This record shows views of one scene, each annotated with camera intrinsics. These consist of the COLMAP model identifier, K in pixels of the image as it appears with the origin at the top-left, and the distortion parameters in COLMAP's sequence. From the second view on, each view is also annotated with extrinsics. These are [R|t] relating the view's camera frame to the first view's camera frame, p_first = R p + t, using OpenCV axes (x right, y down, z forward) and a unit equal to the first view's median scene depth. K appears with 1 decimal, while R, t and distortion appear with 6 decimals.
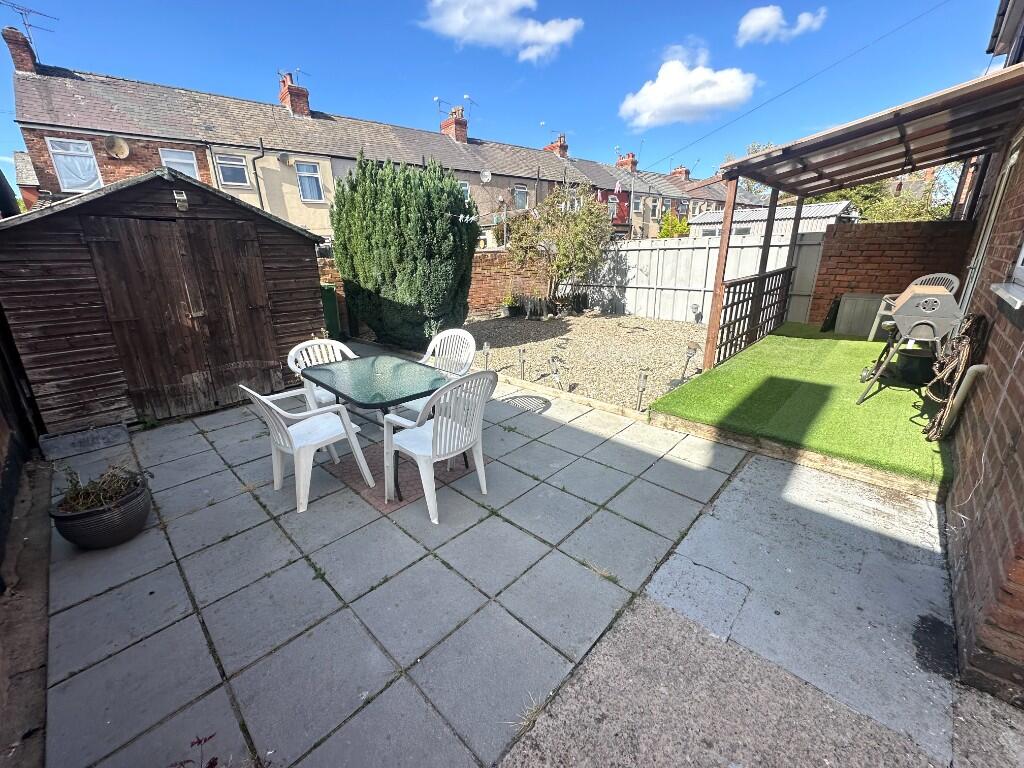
lens RADIAL K [[409.2, 0, 512.0], [0, 409.2, 384.0], [0, 0, 1]] dist [-0.001652, 0.000223]
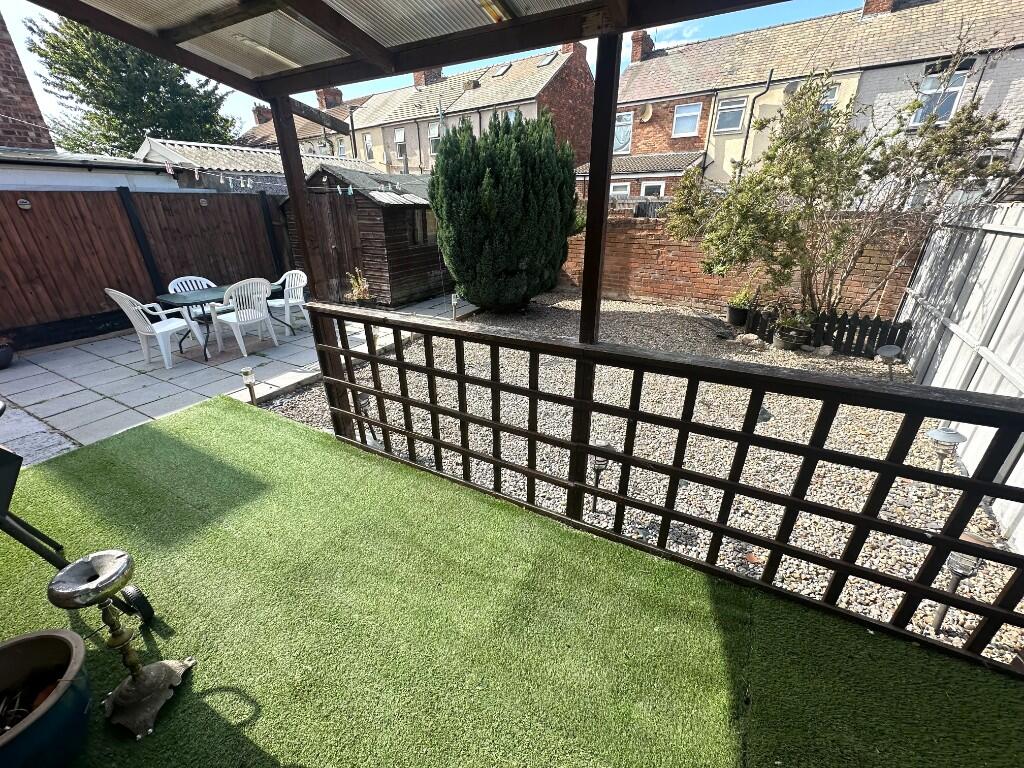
lens RADIAL K [[409.2, 0, 512.0], [0, 409.2, 384.0], [0, 0, 1]] dist [-0.001652, 0.000223]
pose [[0.250680, 0.412095, -0.875978, 1.225130], [-0.303145, 0.892777, 0.333246, -0.458361], [0.919382, 0.182011, 0.348725, 1.173233]]
